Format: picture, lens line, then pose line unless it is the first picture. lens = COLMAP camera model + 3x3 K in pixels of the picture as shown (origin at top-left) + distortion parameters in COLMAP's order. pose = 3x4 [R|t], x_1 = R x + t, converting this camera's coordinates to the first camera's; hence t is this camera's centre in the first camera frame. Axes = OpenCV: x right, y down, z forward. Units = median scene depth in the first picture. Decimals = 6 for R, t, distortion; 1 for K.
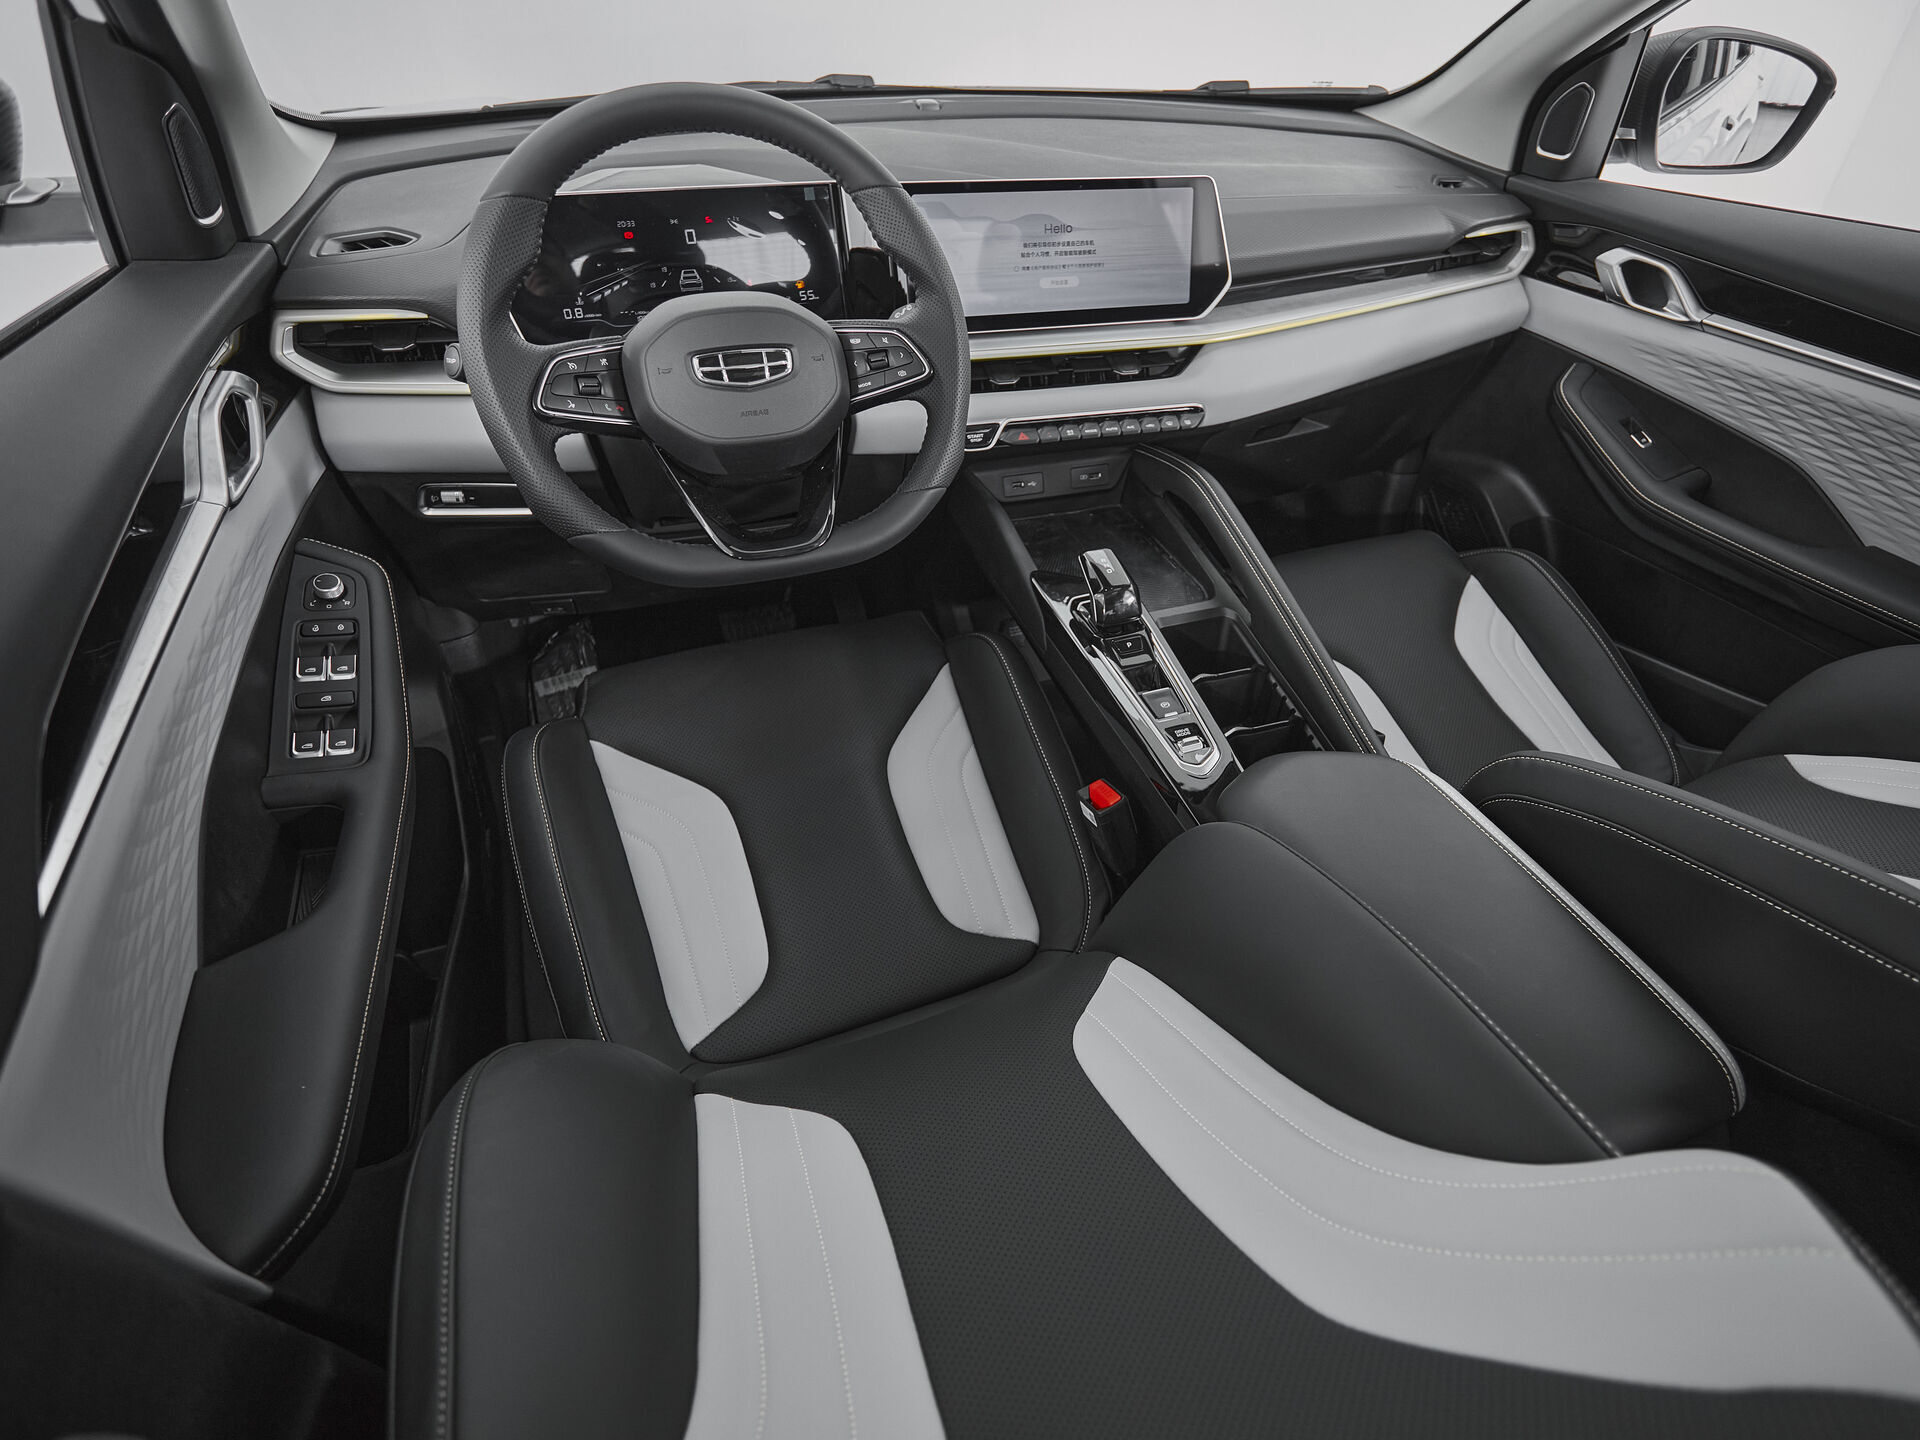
lens RADIAL K [[1017.1, 0, 1040.3], [0, 1017.1, 723.6], [0, 0, 1]] dist [-0.005463, -0.001971]
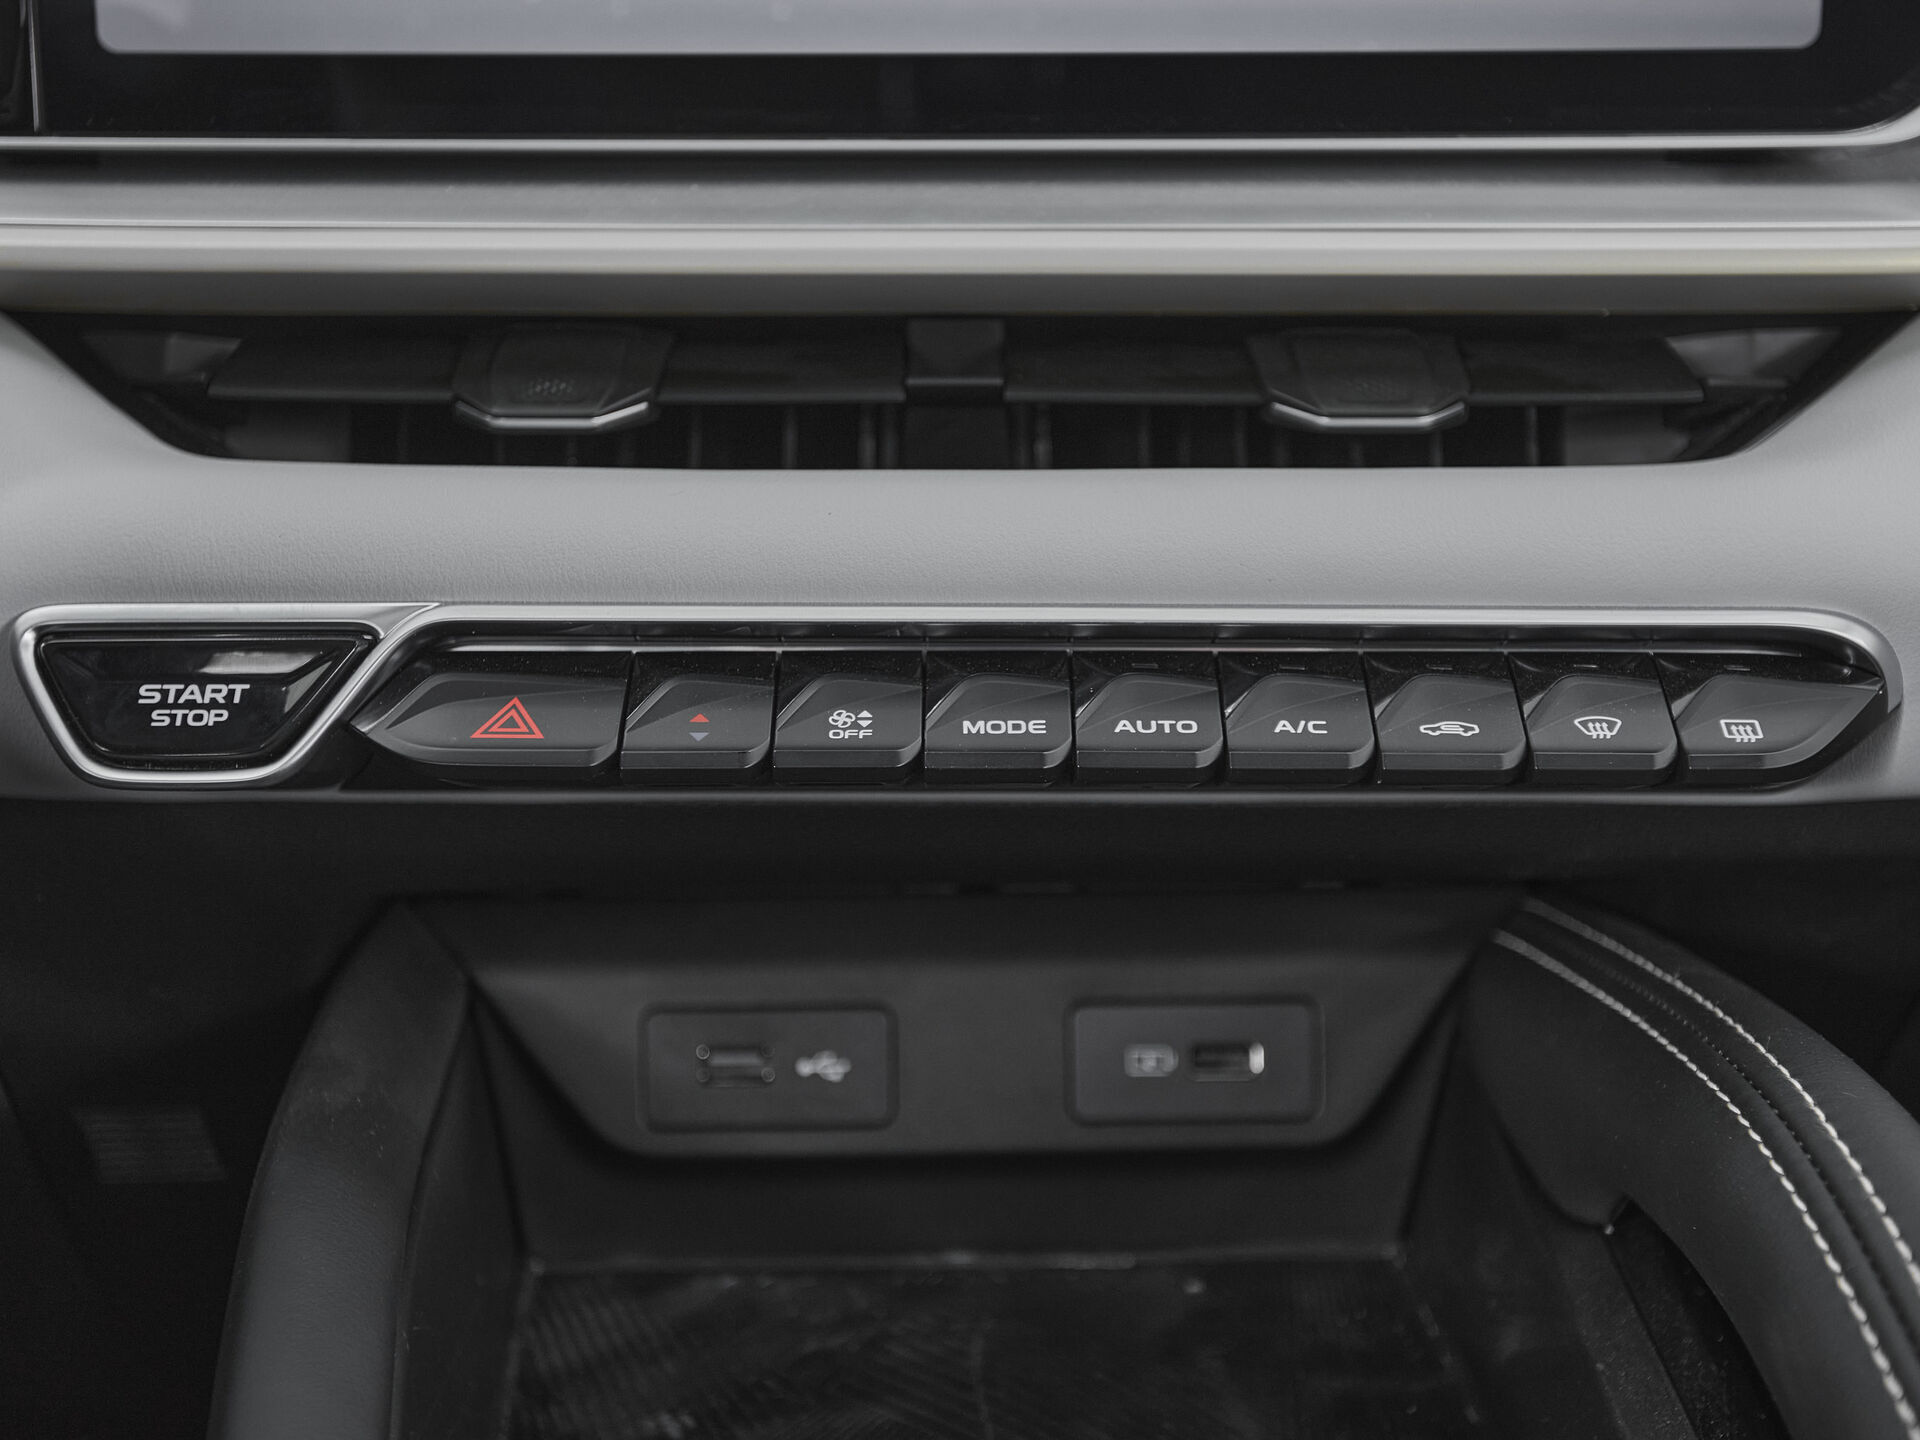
lens RADIAL K [[2457.2, 0, 961.0], [0, 2457.2, 771.1], [0, 0, 1]] dist [0.018664, 0.030486]
pose [[0.948586, 0.058761, -0.311019, 0.155272], [-0.166763, 0.927957, -0.333295, -0.167157], [0.269027, 0.368025, 0.890046, 0.699890]]
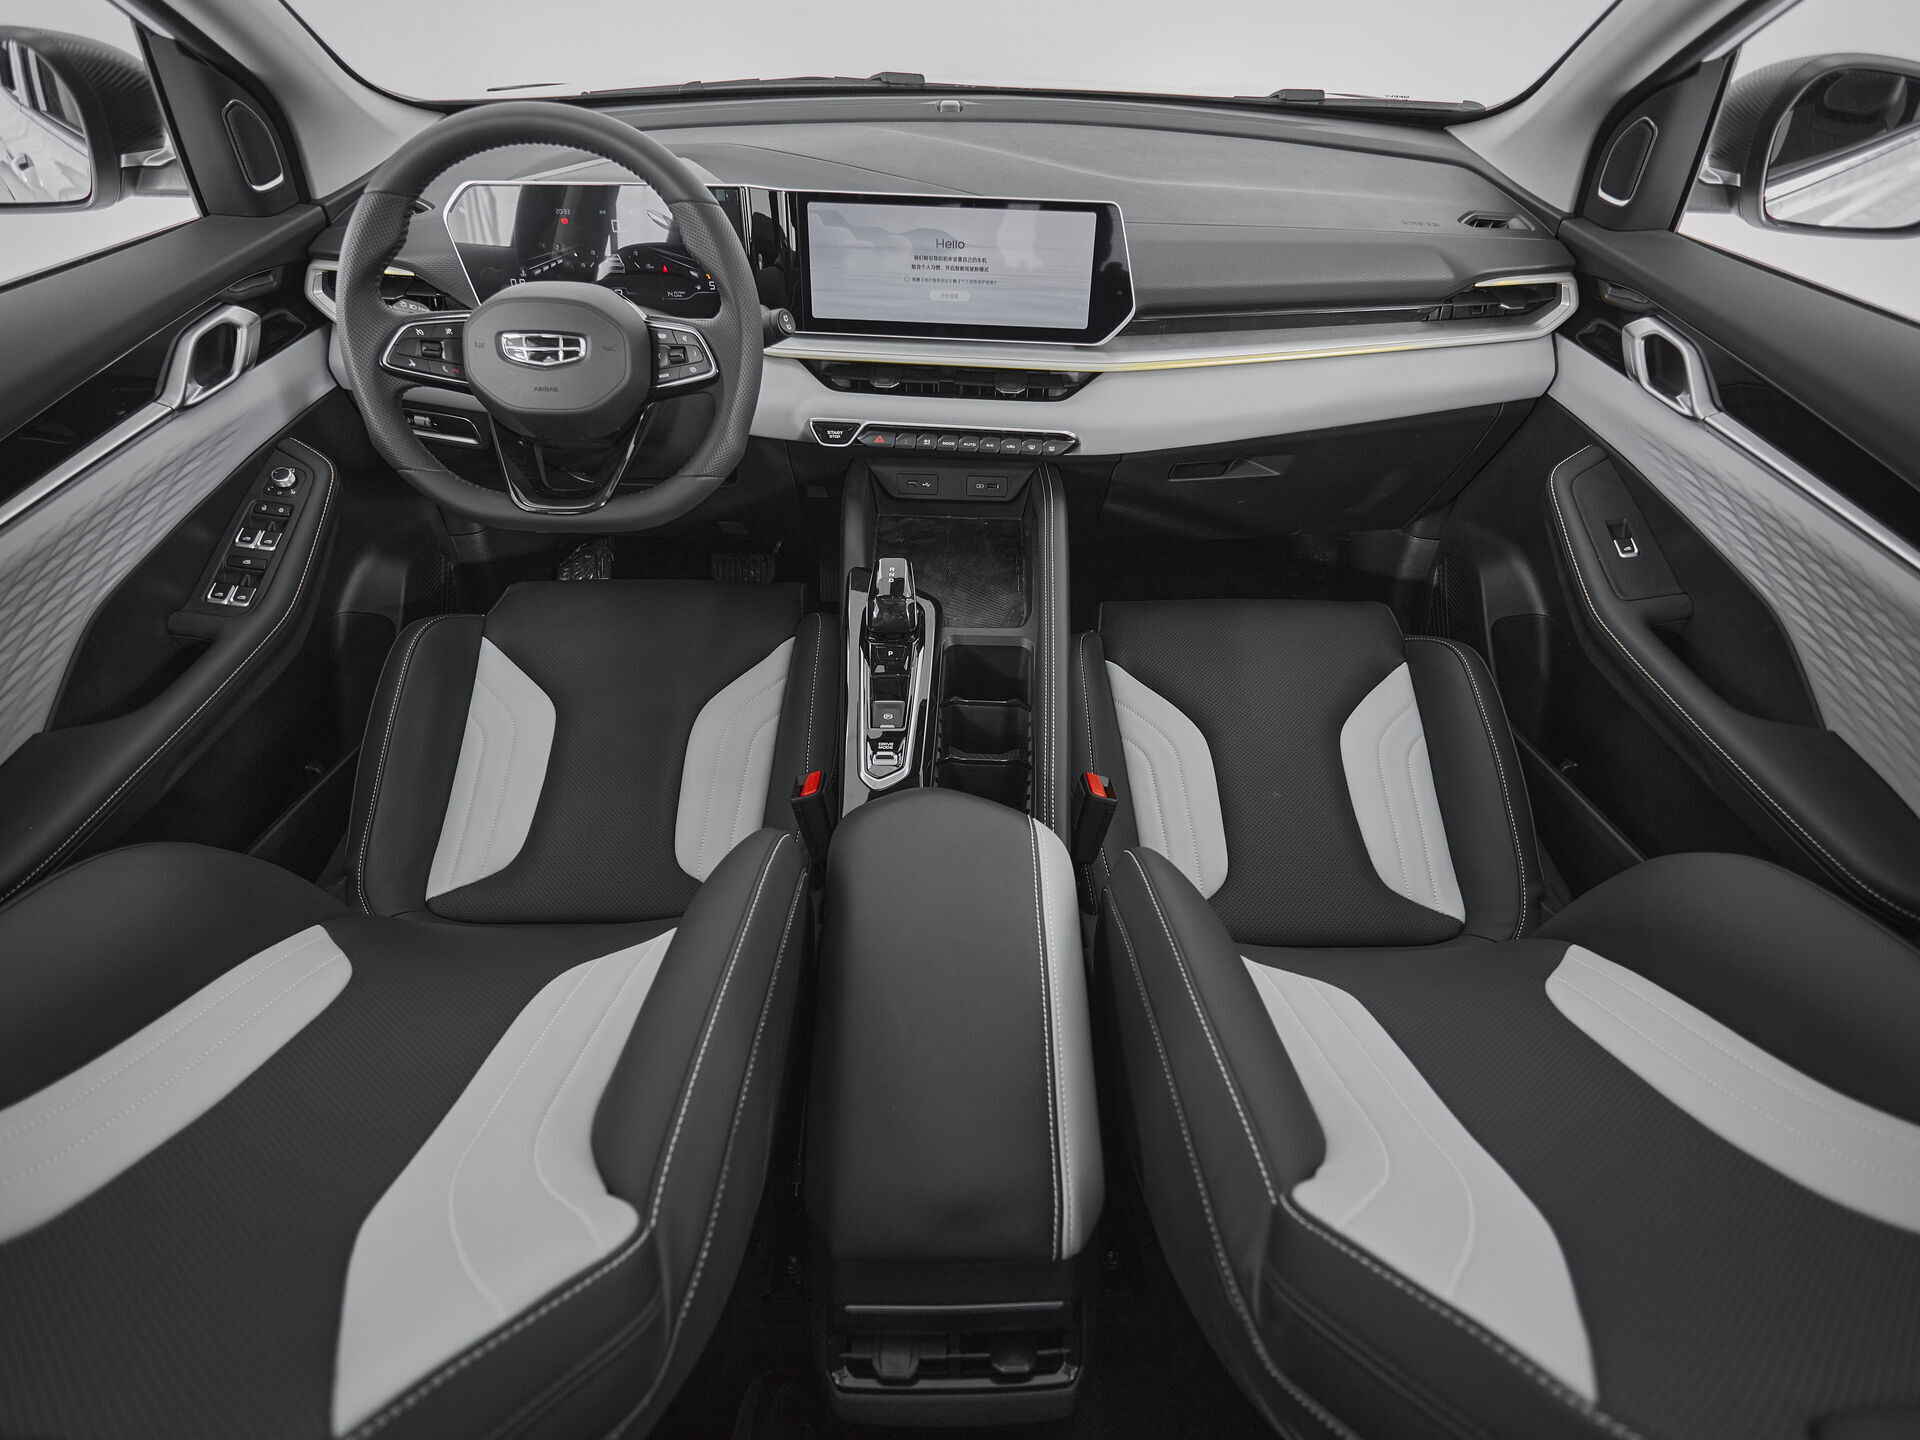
lens RADIAL K [[1005.9, 0, 960.0], [0, 1005.9, 720.0], [0, 0, 1]] dist [-0.000634, -0.003285]
pose [[0.923074, 0.231704, -0.306997, 0.444509], [-0.222128, 0.972761, 0.066294, -0.087106], [0.313995, 0.006998, 0.949399, 0.039908]]
